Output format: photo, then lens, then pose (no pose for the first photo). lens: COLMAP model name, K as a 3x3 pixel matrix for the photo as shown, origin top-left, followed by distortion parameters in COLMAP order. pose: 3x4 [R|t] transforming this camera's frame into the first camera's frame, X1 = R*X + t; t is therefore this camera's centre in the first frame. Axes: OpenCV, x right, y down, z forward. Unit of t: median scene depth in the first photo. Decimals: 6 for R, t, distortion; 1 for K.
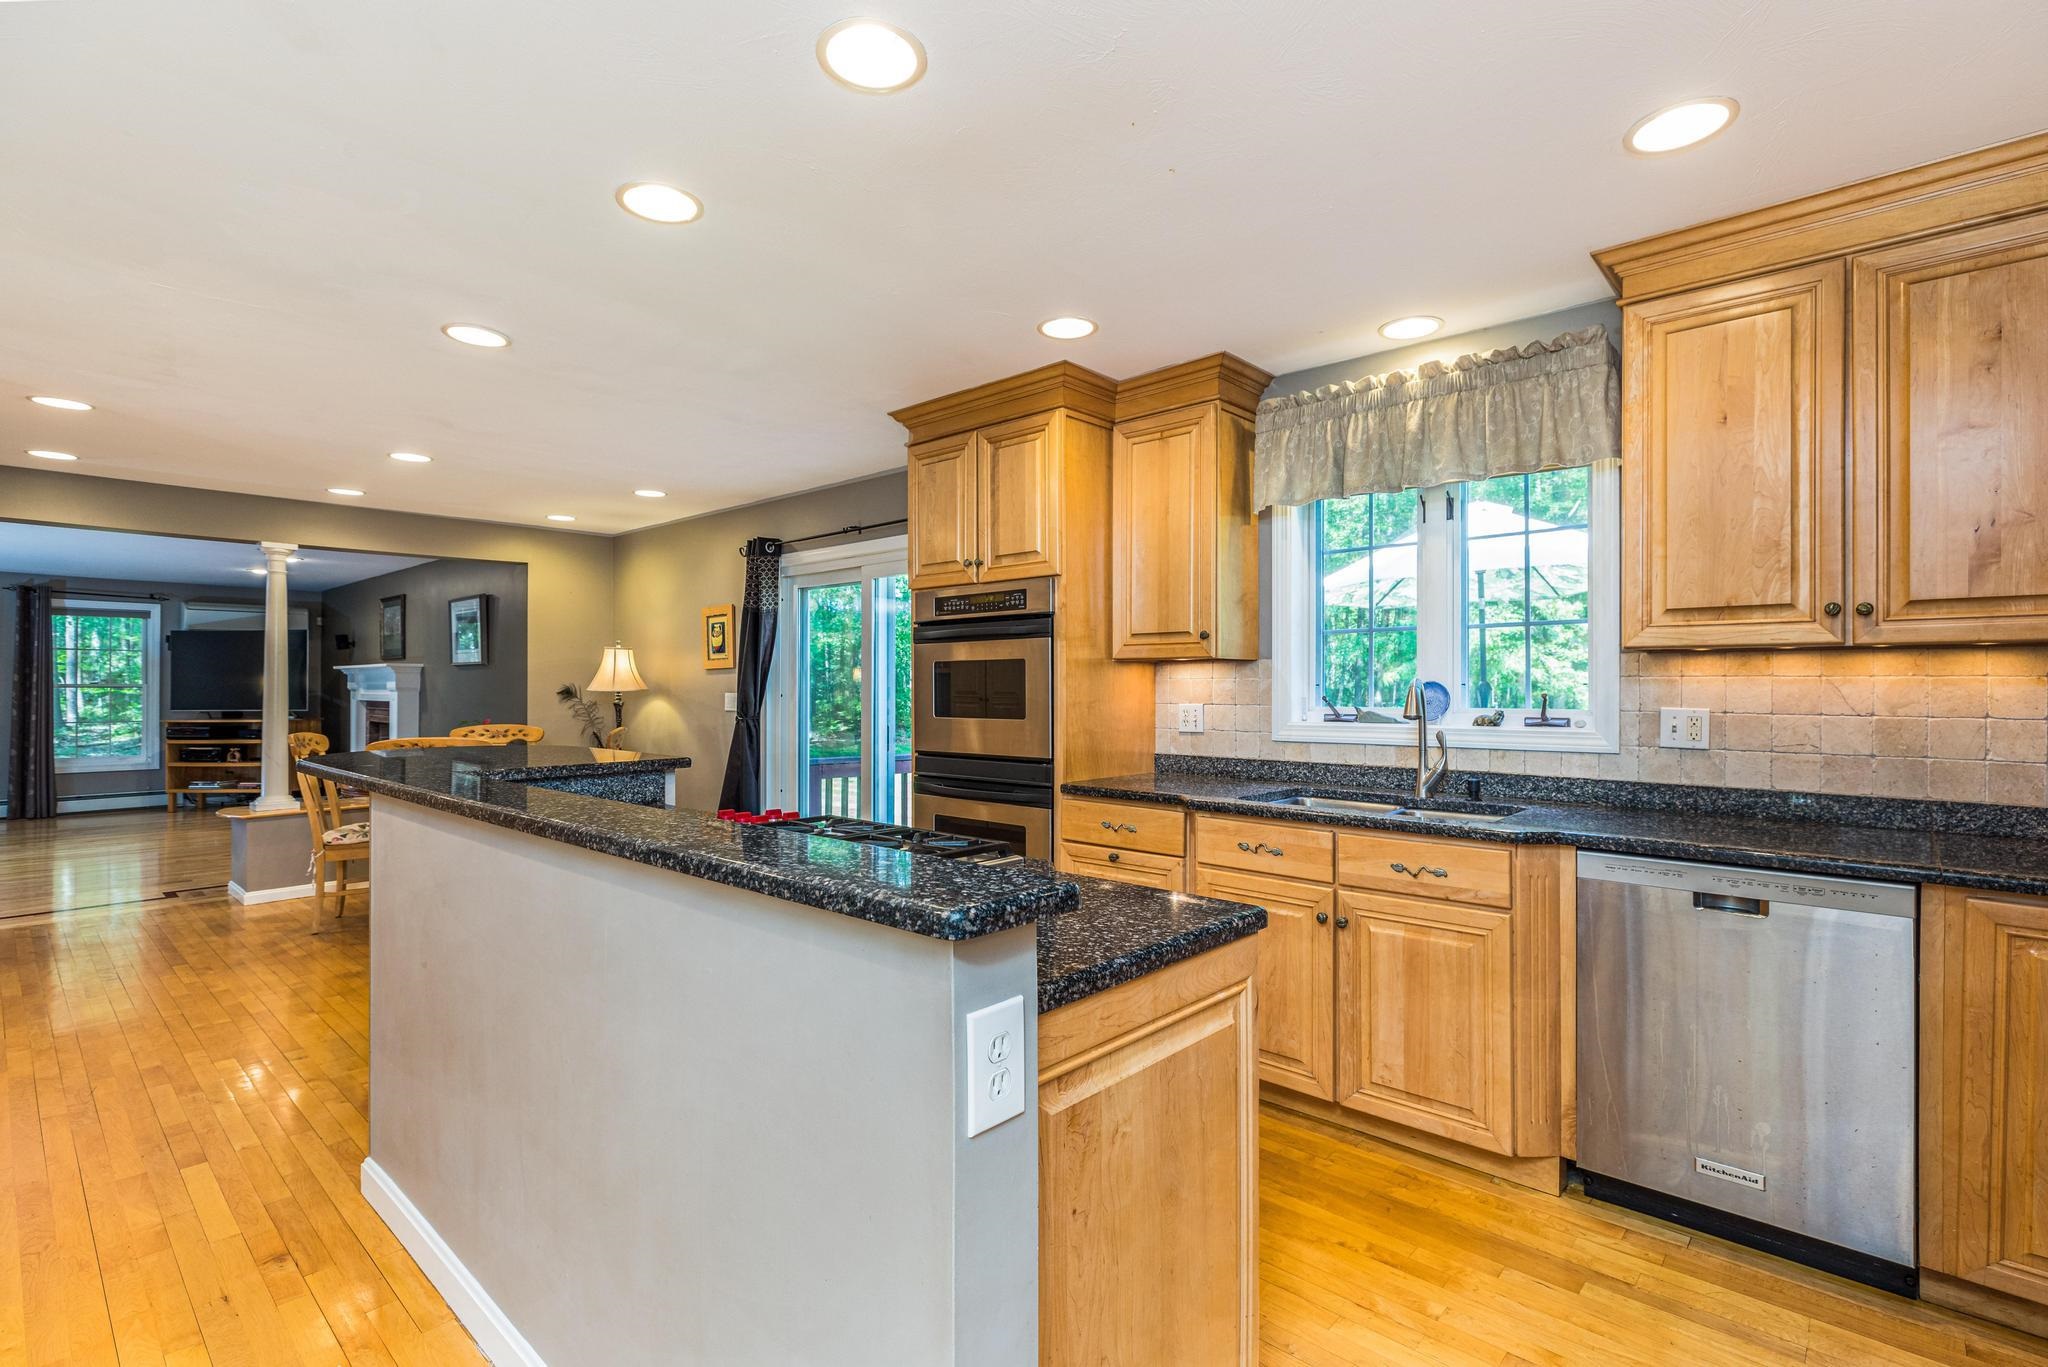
lens RADIAL K [[953.1, 0, 997.8], [0, 953.1, 684.5], [0, 0, 1]] dist [0.000659, 0.000052]
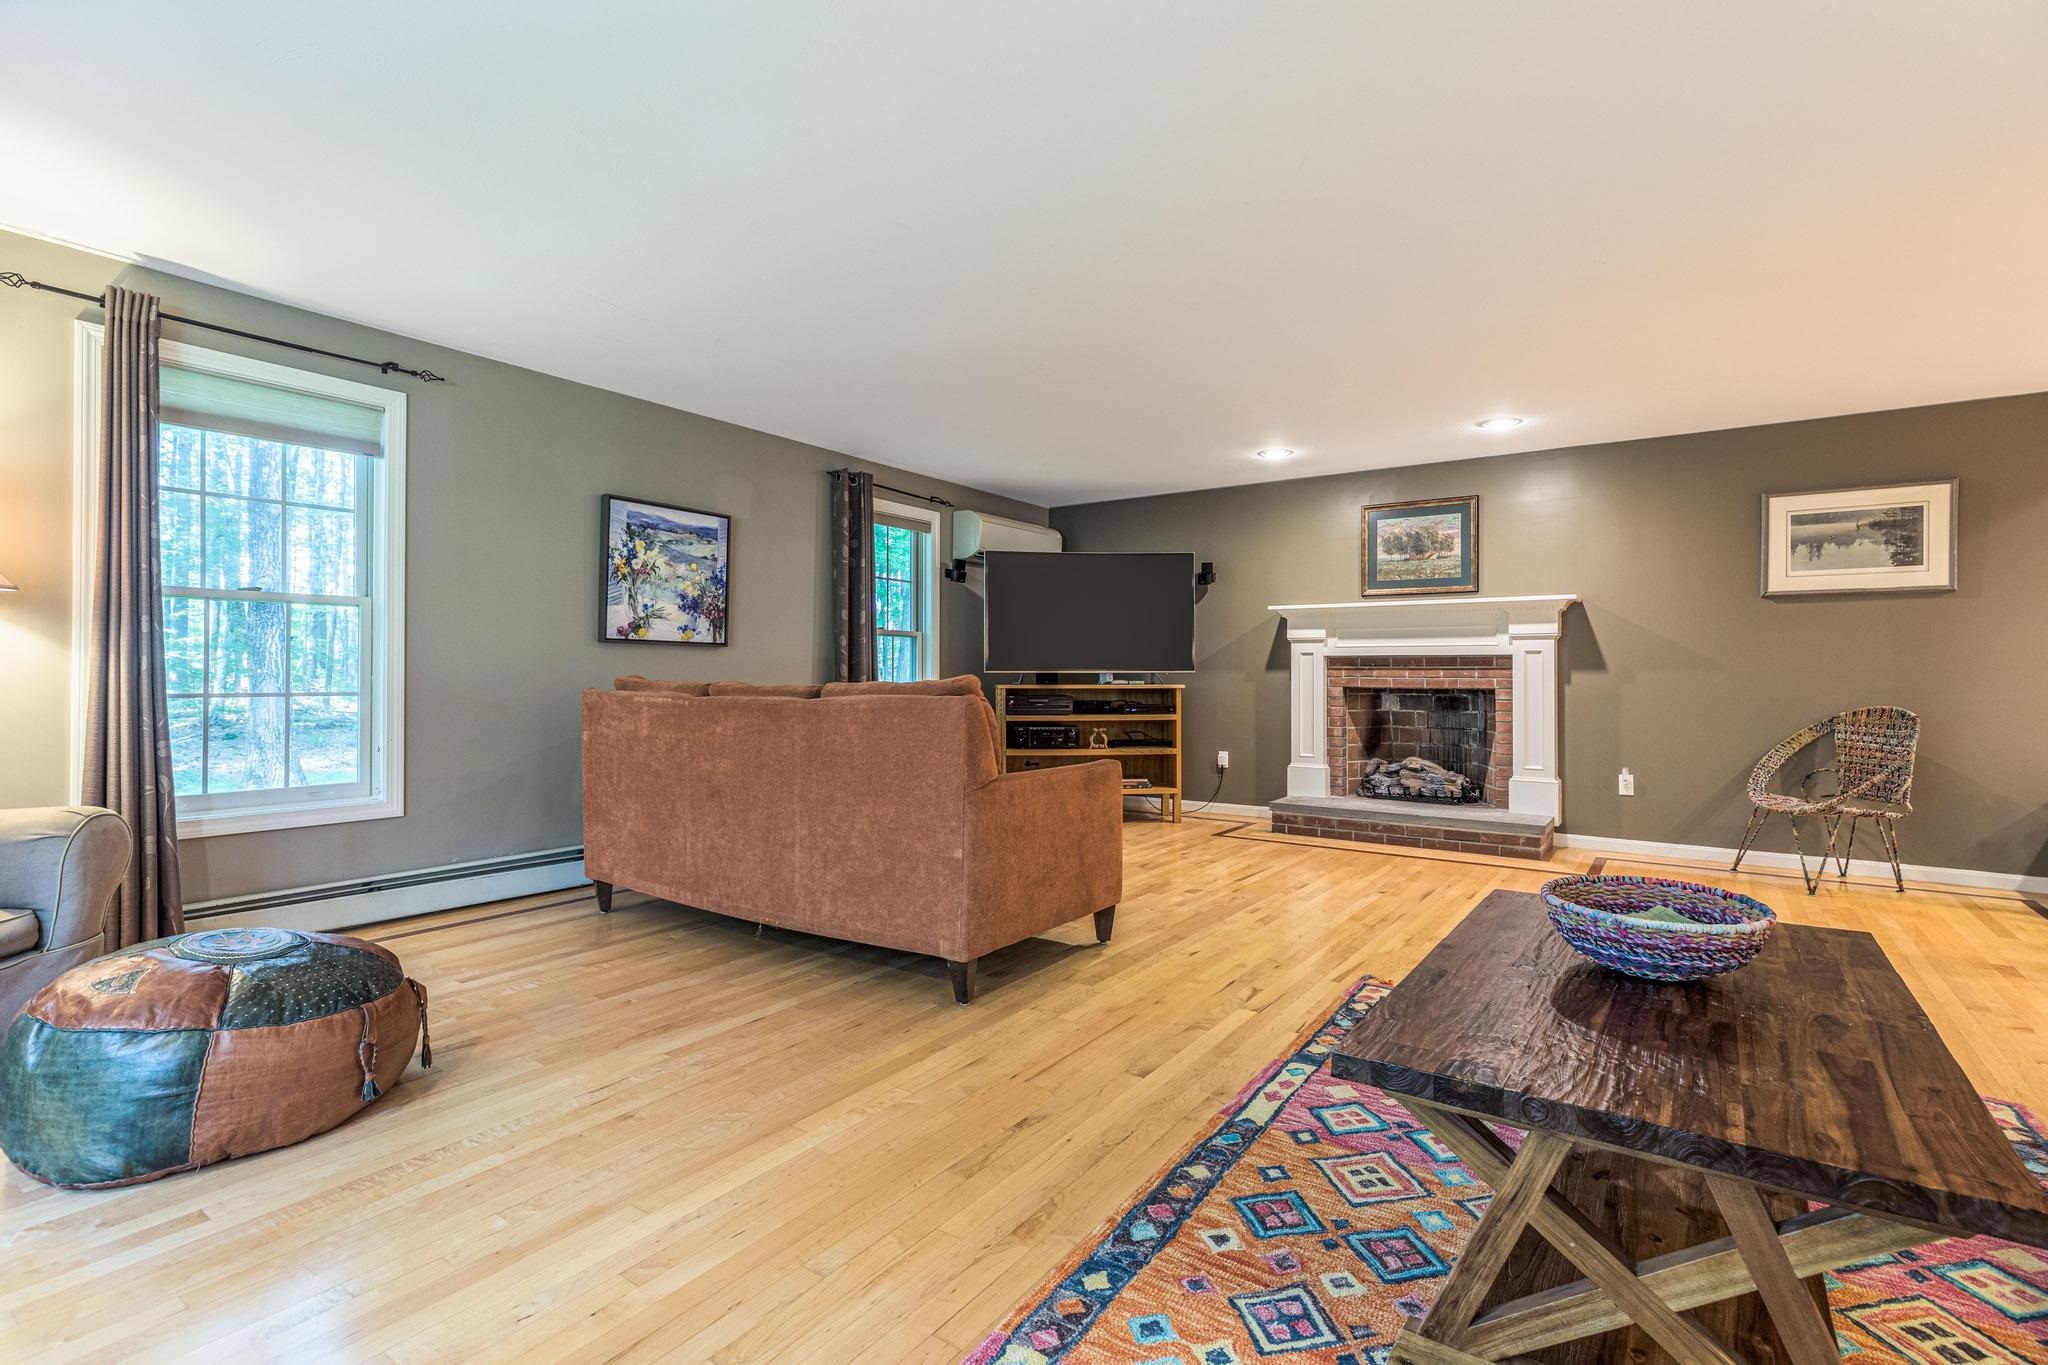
lens RADIAL K [[948.2, 0, 1024.0], [0, 948.2, 682.5], [0, 0, 1]] dist [0.002733, 0.000225]
pose [[0.987466, 0.002222, 0.157814, -1.451859], [-0.003800, 0.999946, 0.009700, 0.043781], [-0.157784, -0.010178, 0.987421, 0.530986]]
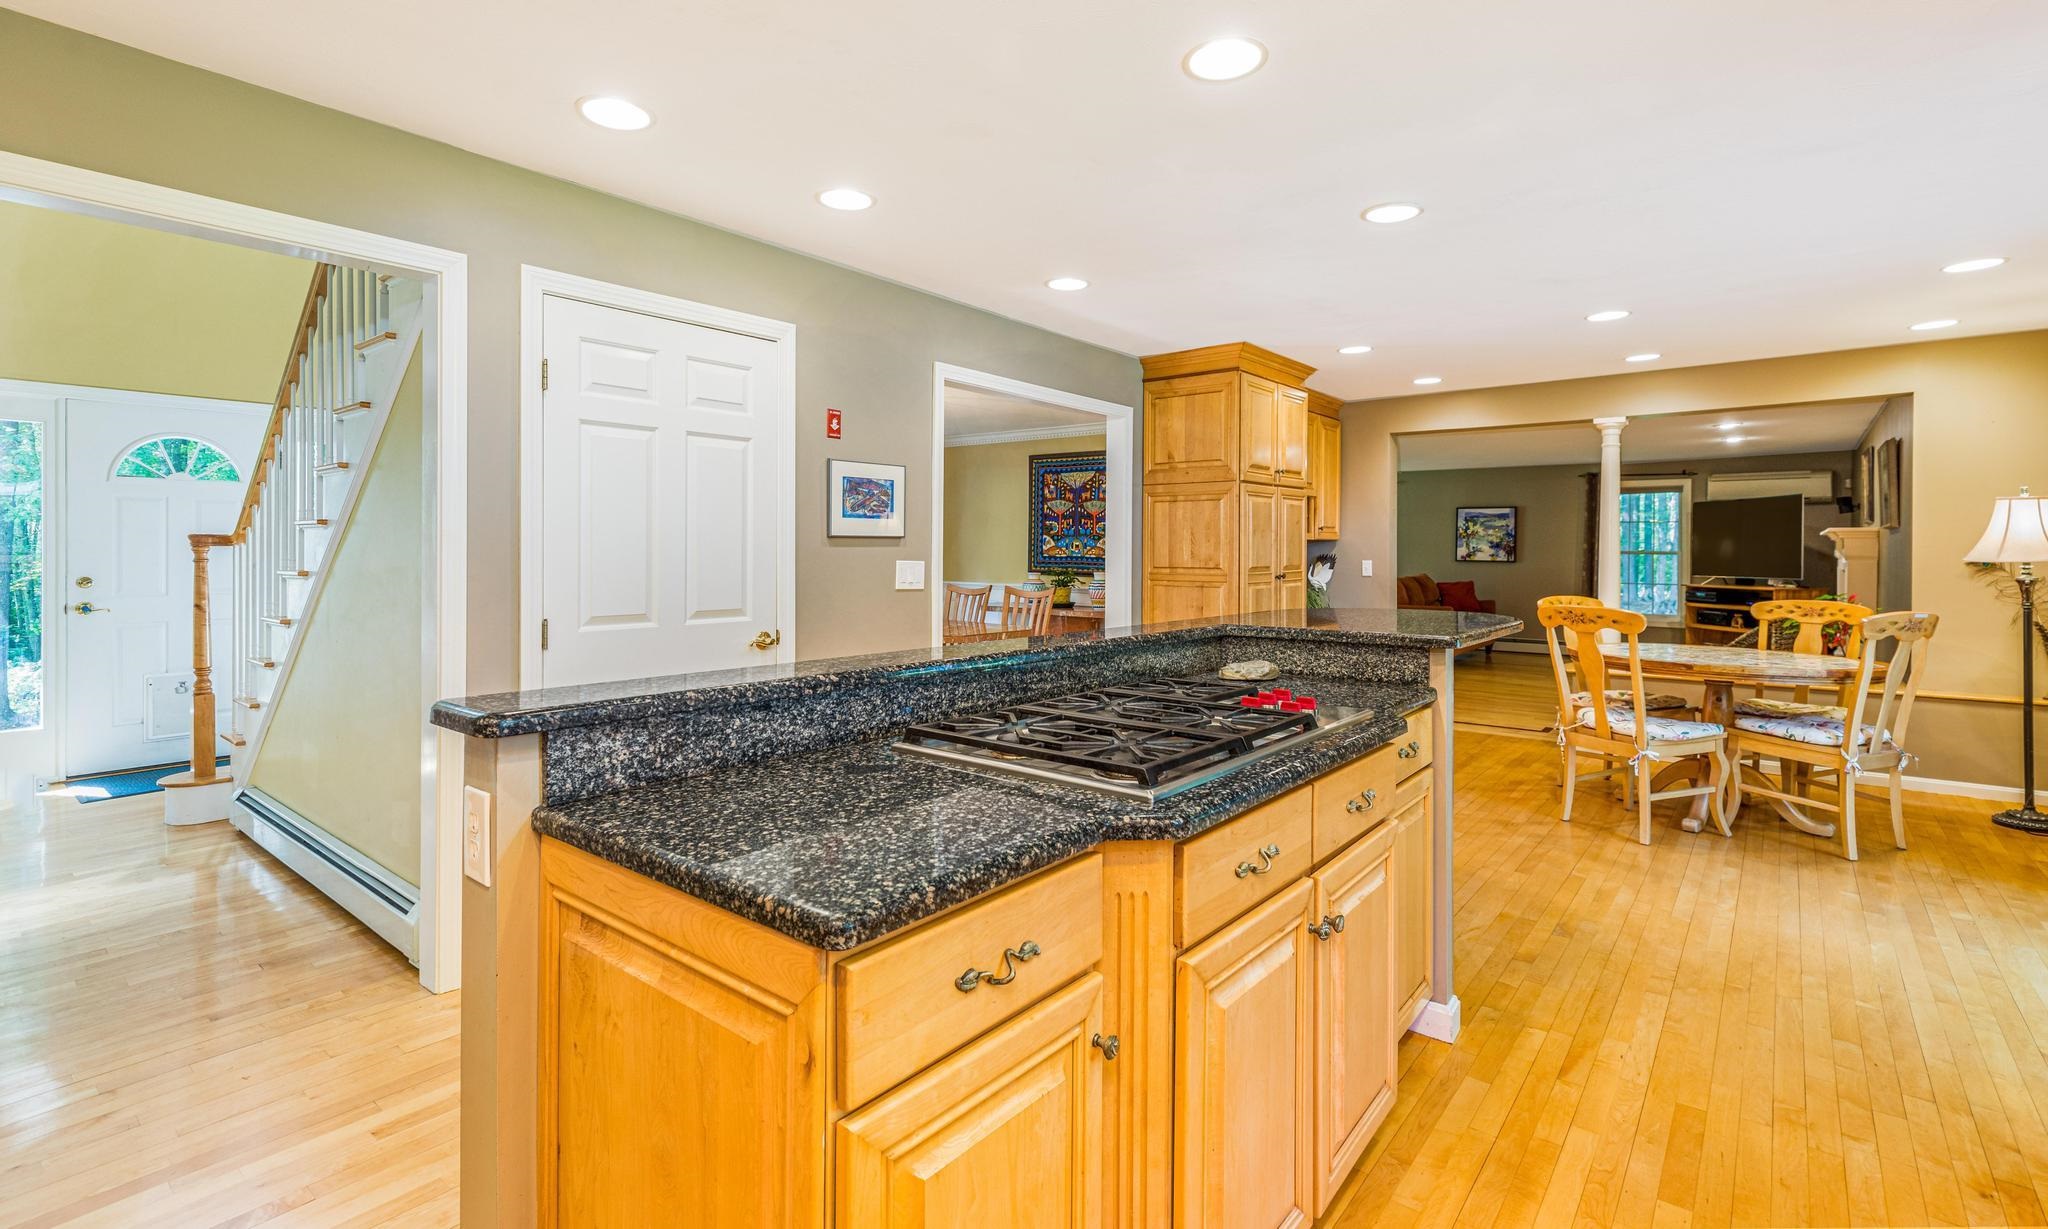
lens RADIAL K [[928.6, 0, 1022.3], [0, 928.6, 553.3], [0, 0, 1]] dist [0.000819, -0.000225]
pose [[0.084171, 0.003881, -0.996444, 0.185614], [-0.003888, 0.999986, 0.003567, 0.001509], [0.996444, 0.003574, 0.084185, 0.230669]]
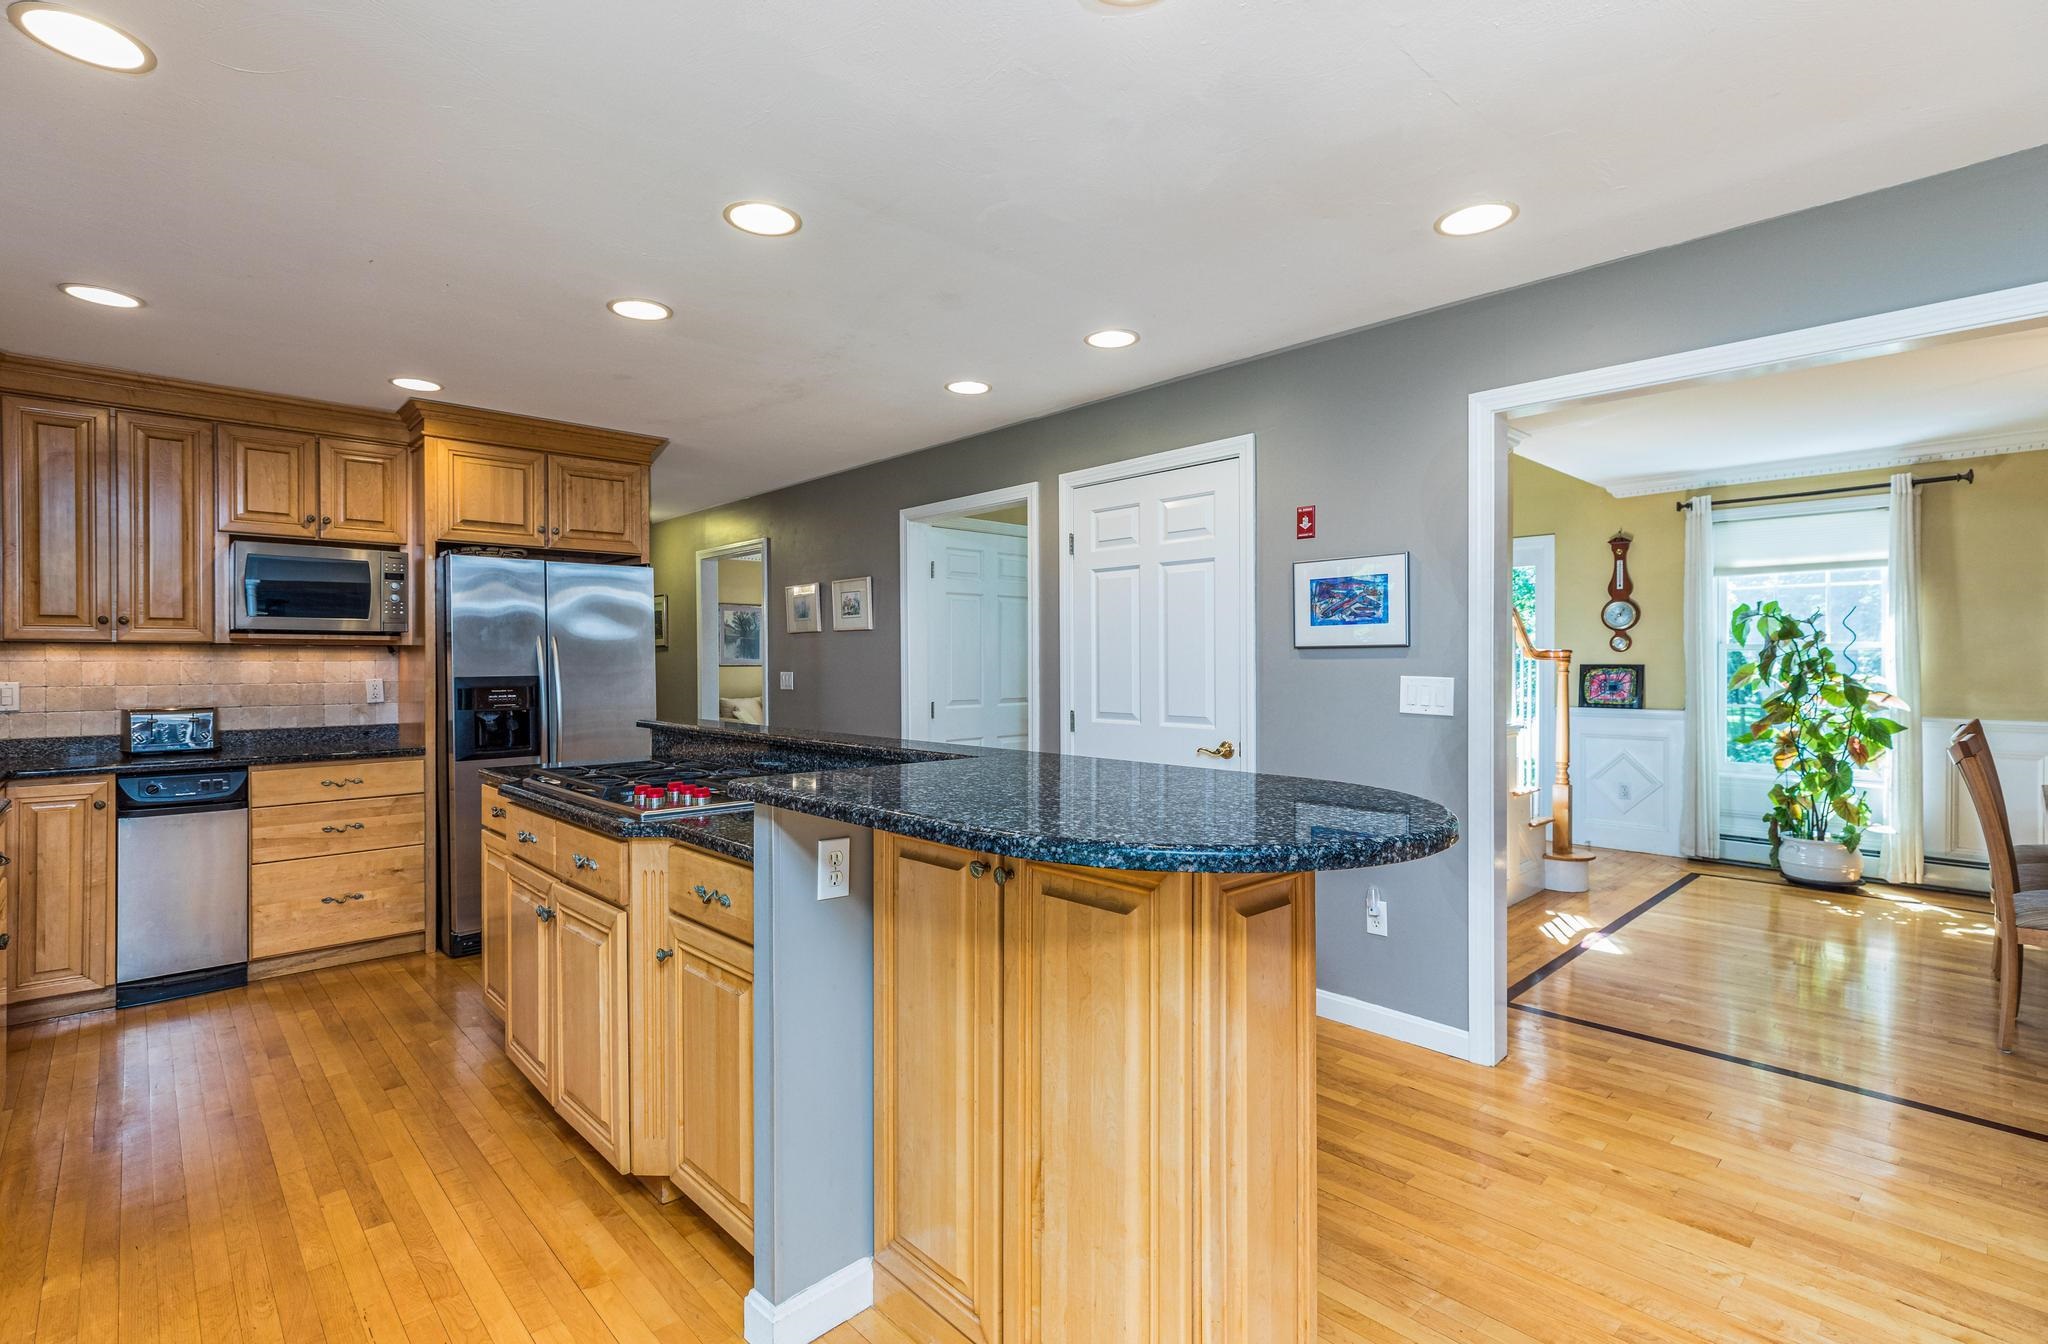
lens RADIAL K [[945.0, 0, 1012.5], [0, 945.0, 661.4], [0, 0, 1]] dist [0.010735, -0.000162]
pose [[-0.998195, 0.001537, 0.060037, -0.268658], [0.001917, 0.999978, 0.006280, -0.002020], [-0.060026, 0.006384, -0.998176, 0.706228]]
